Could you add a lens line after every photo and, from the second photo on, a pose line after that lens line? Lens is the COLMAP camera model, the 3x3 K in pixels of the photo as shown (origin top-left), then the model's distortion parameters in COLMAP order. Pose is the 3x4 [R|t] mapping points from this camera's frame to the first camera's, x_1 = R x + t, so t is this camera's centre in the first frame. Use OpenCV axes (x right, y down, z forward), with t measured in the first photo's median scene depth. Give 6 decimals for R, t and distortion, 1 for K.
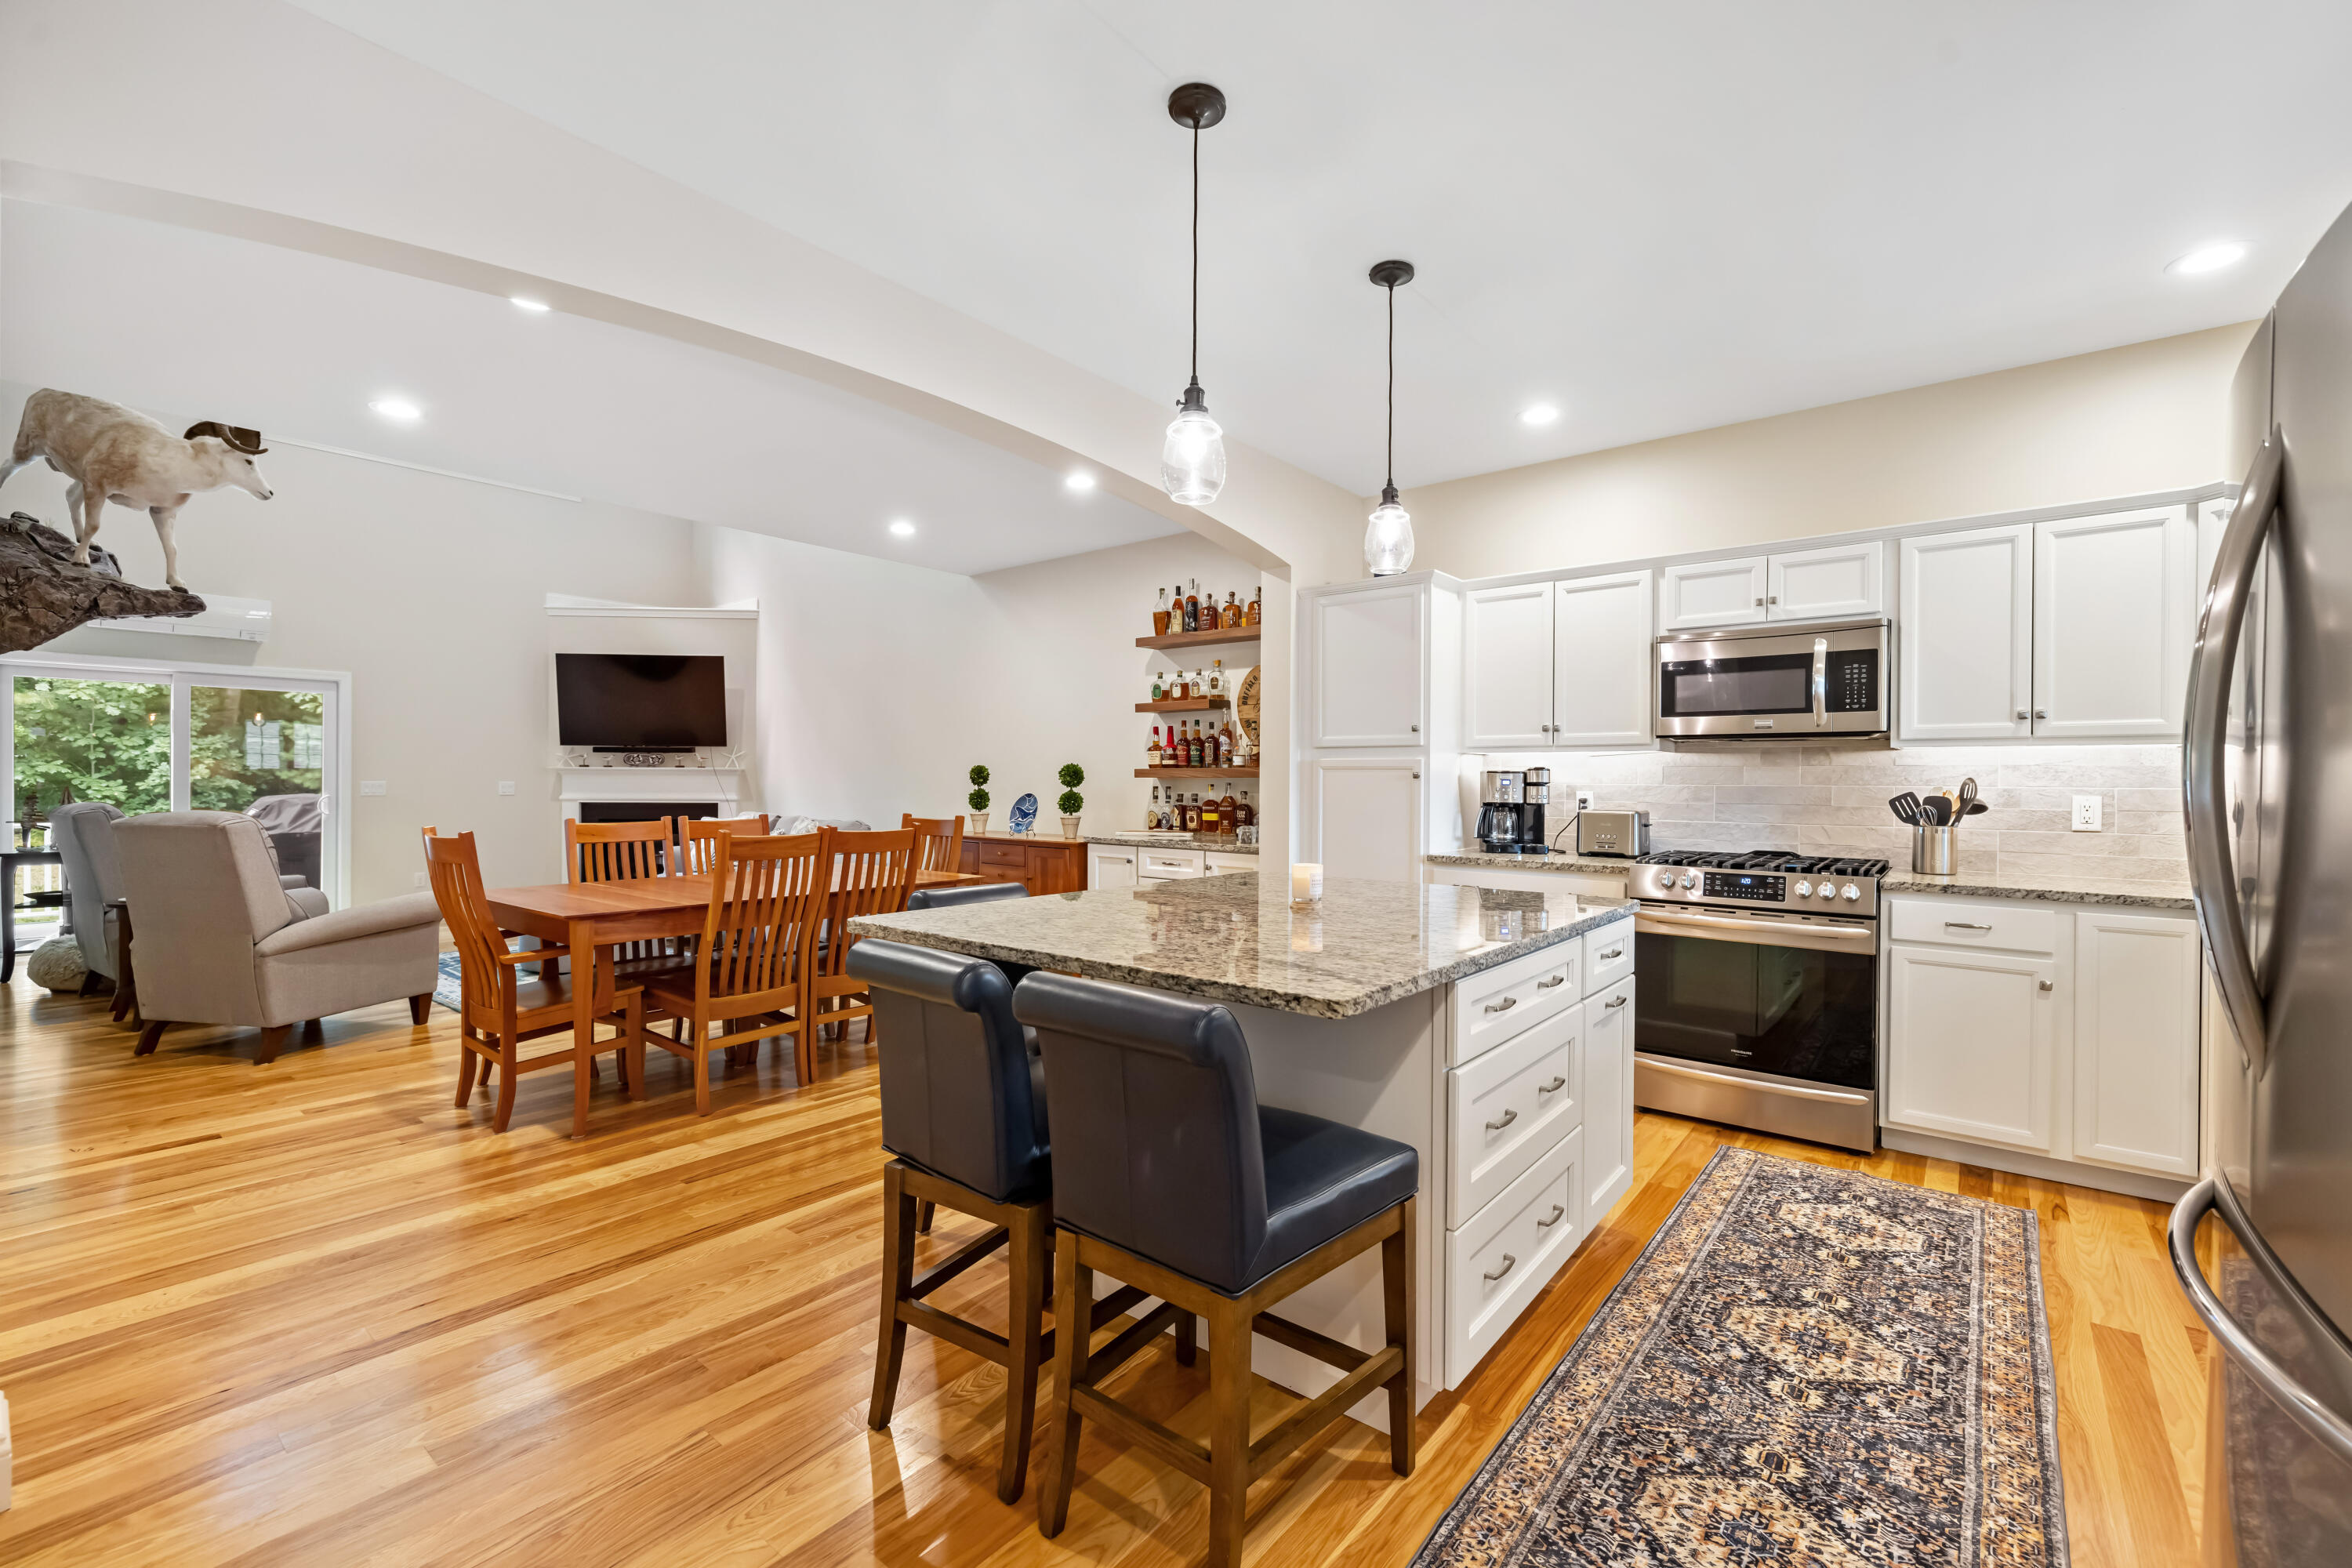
lens RADIAL K [[1000.3, 0, 1176.0], [0, 1000.3, 779.3], [0, 0, 1]] dist [-0.001654, 0.000587]
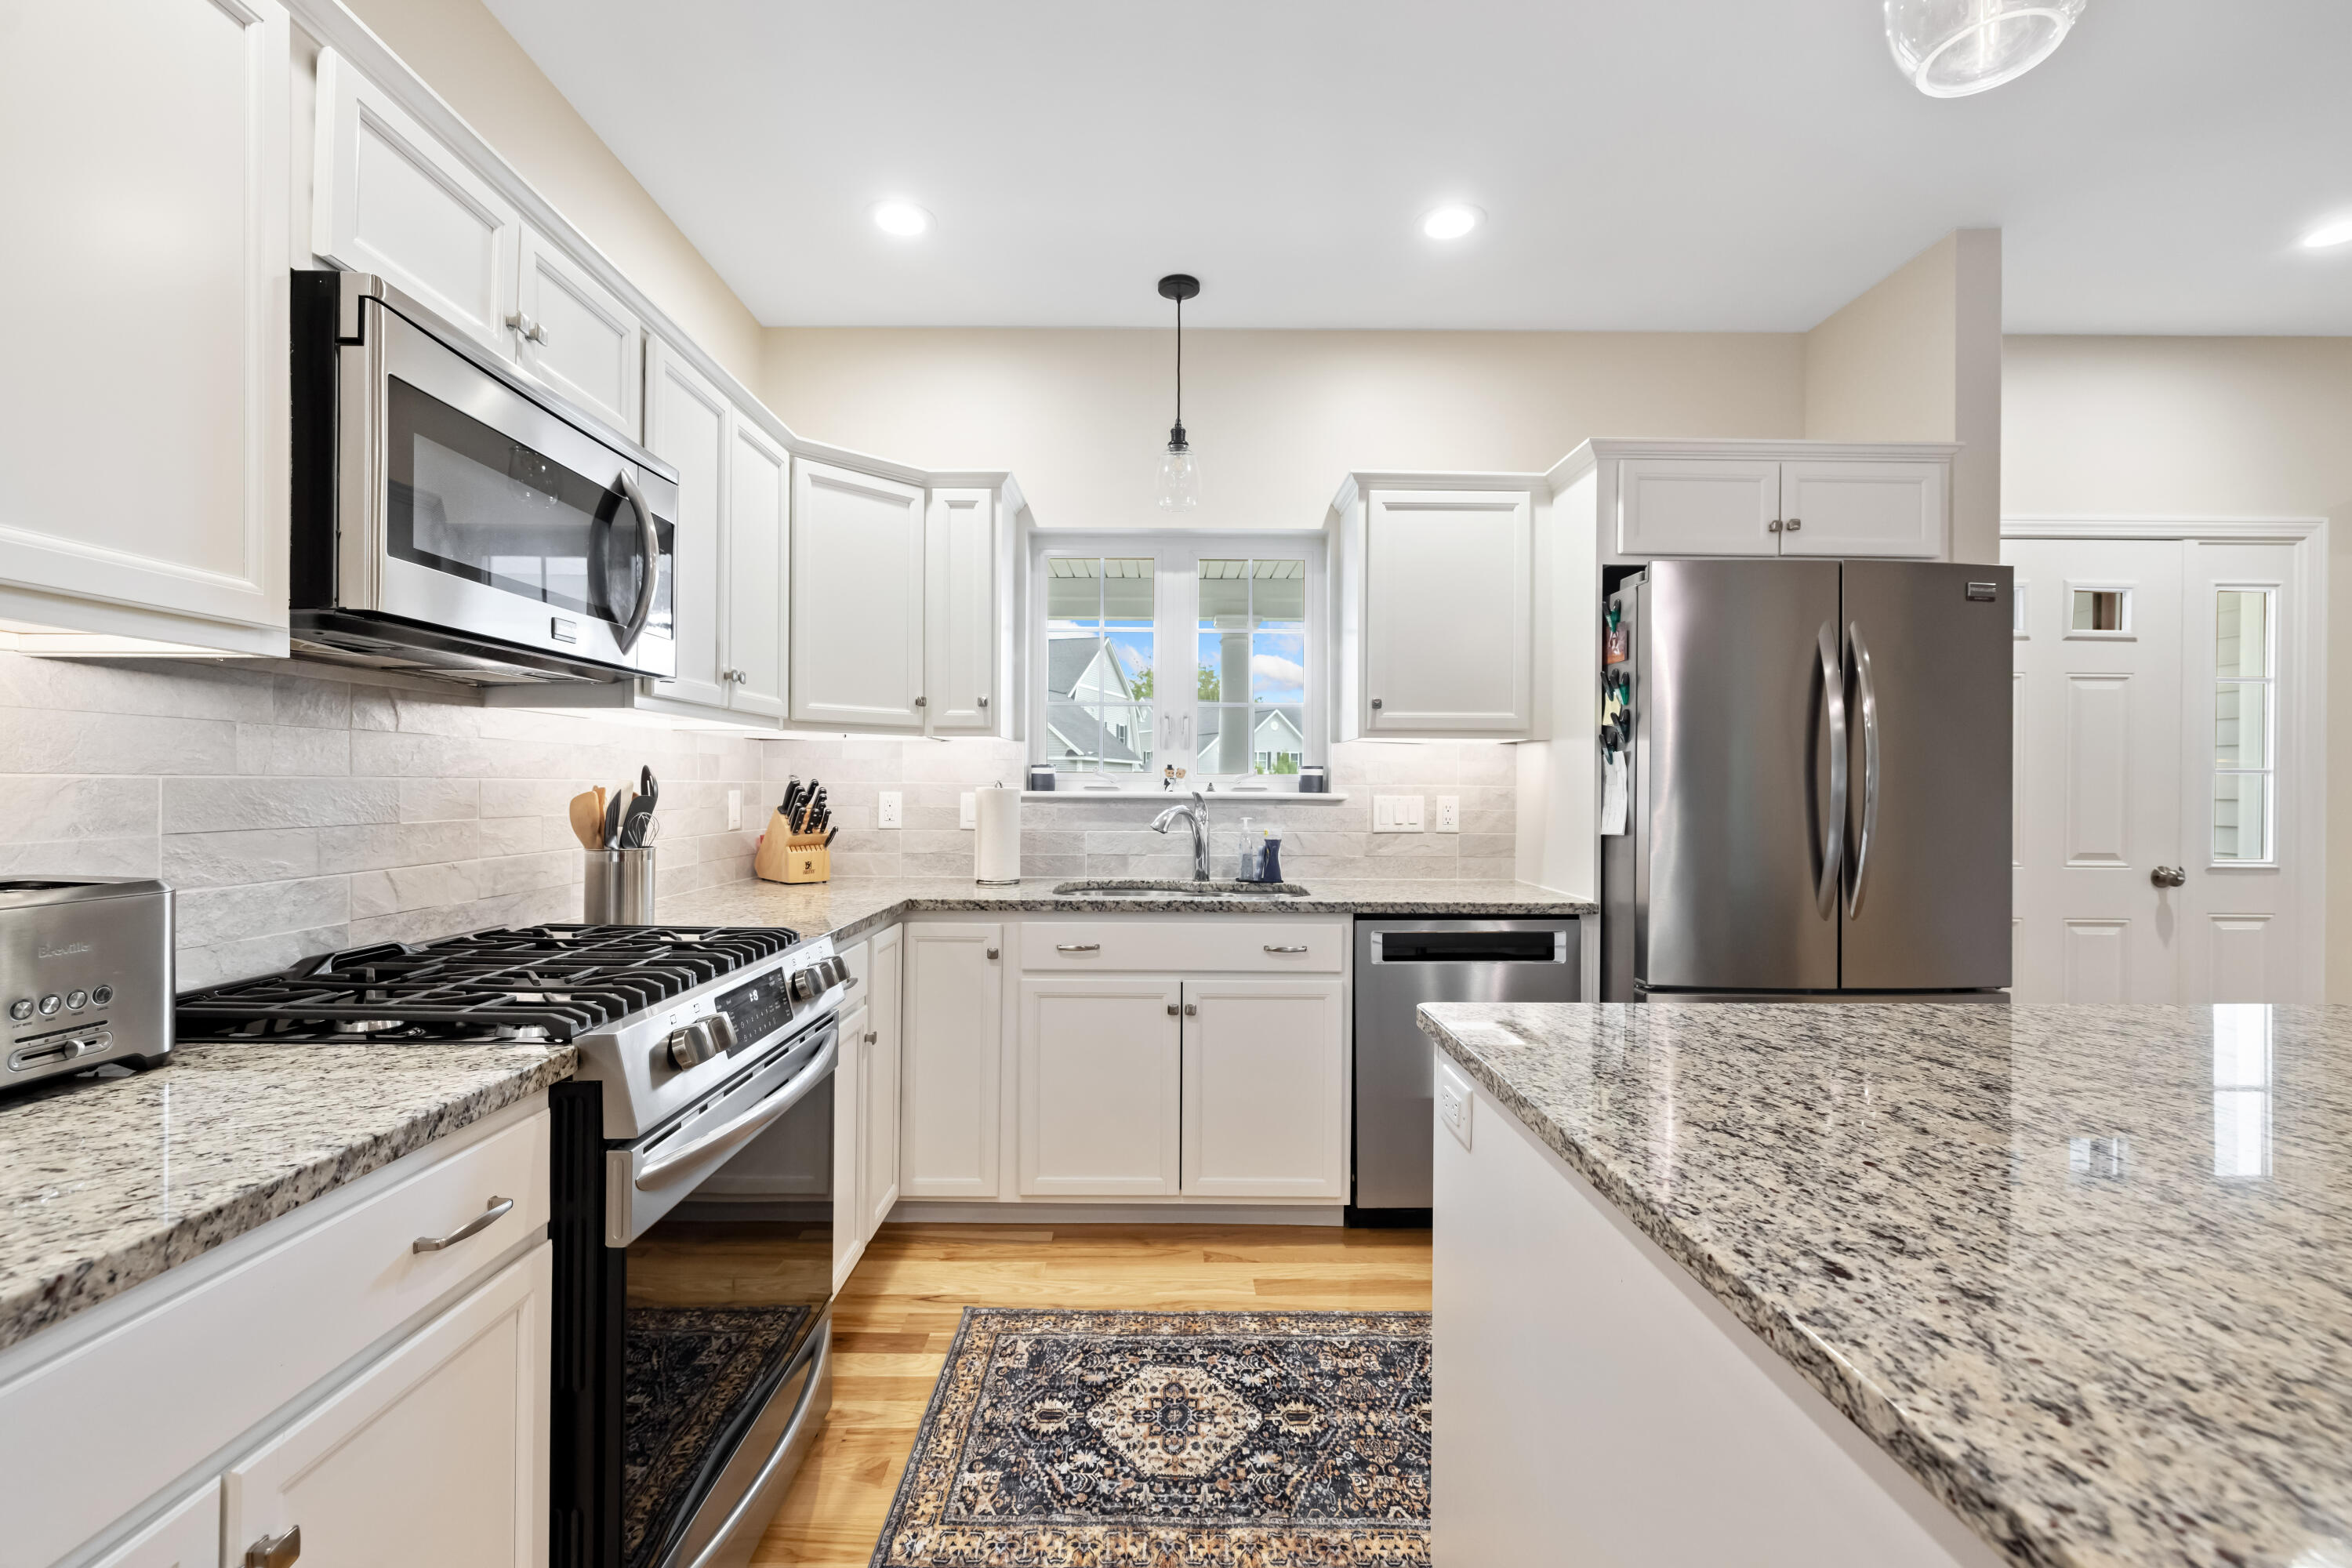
lens RADIAL K [[1000.3, 0, 1165.6], [0, 1000.3, 785.2], [0, 0, 1]] dist [-0.001654, 0.000587]
pose [[-0.634636, -0.012718, 0.772706, 0.140397], [-0.011600, 0.999909, 0.006931, 0.003400], [-0.772724, -0.004565, -0.634726, 1.392560]]
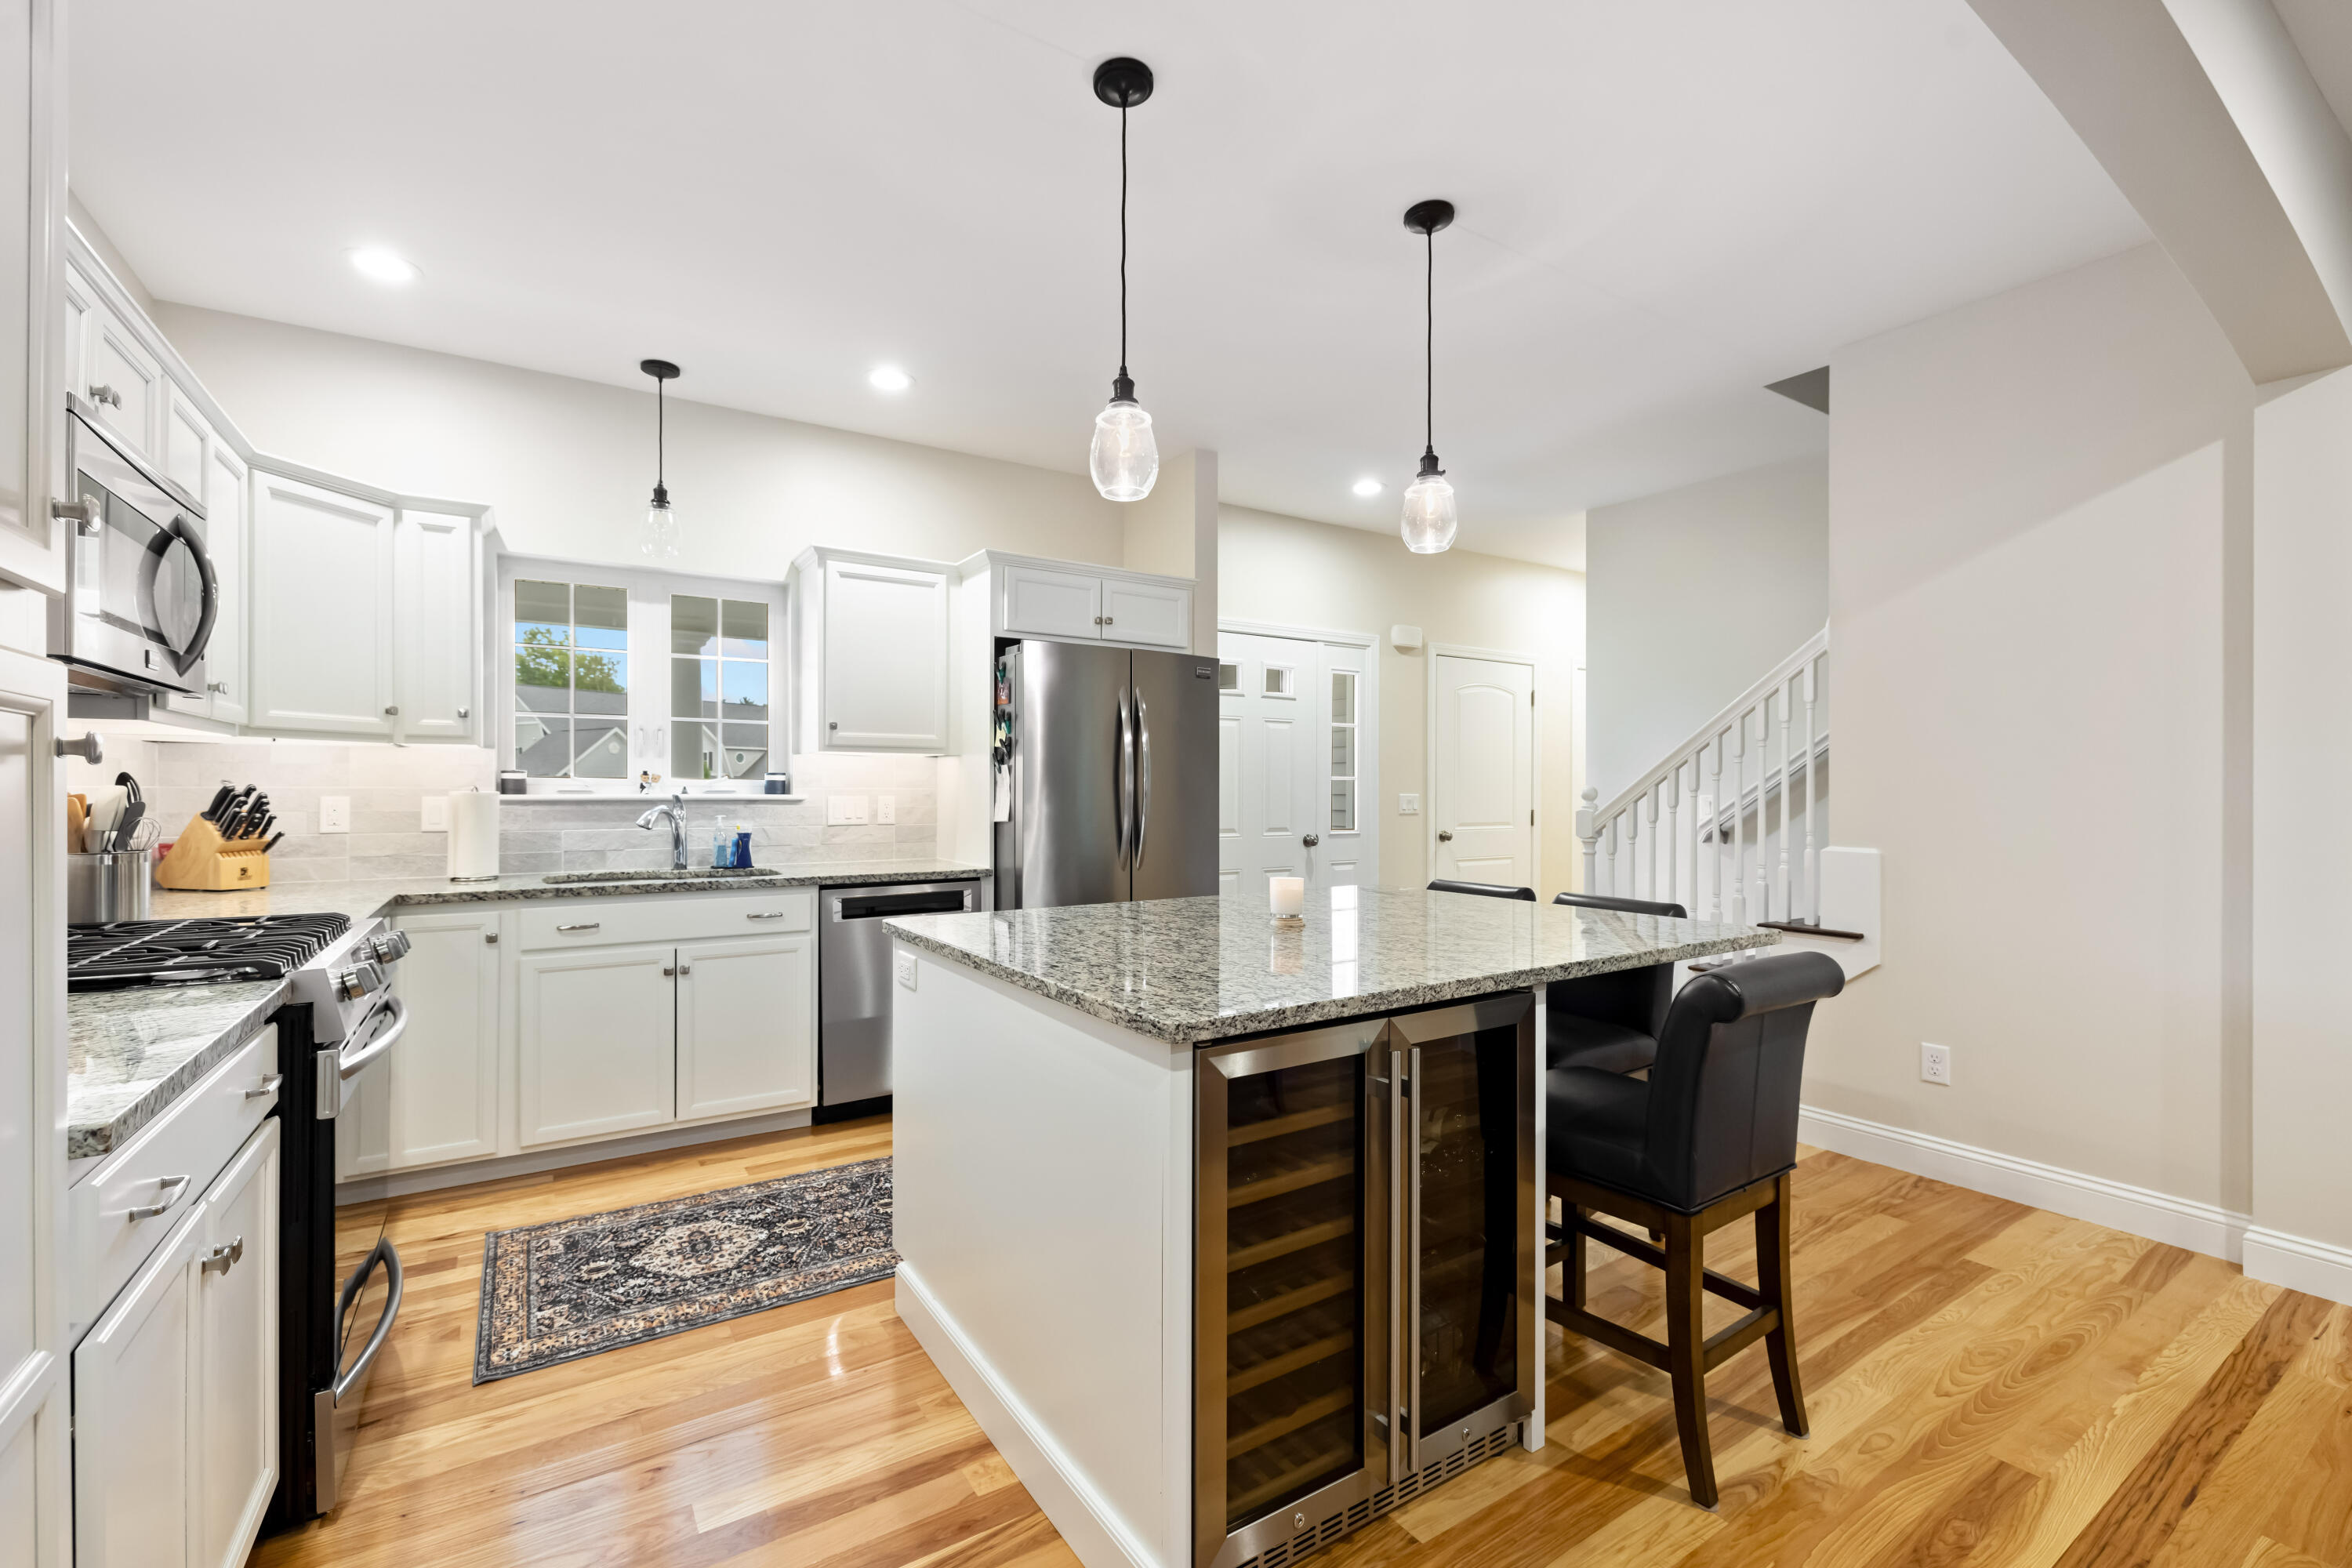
lens RADIAL K [[1000.3, 0, 1170.9], [0, 1000.3, 792.2], [0, 0, 1]] dist [-0.001654, 0.000587]
pose [[-0.951016, -0.011972, 0.308909, -0.044450], [-0.010516, 0.999924, 0.006379, 0.000155], [-0.308962, 0.002818, -0.951070, 1.703838]]
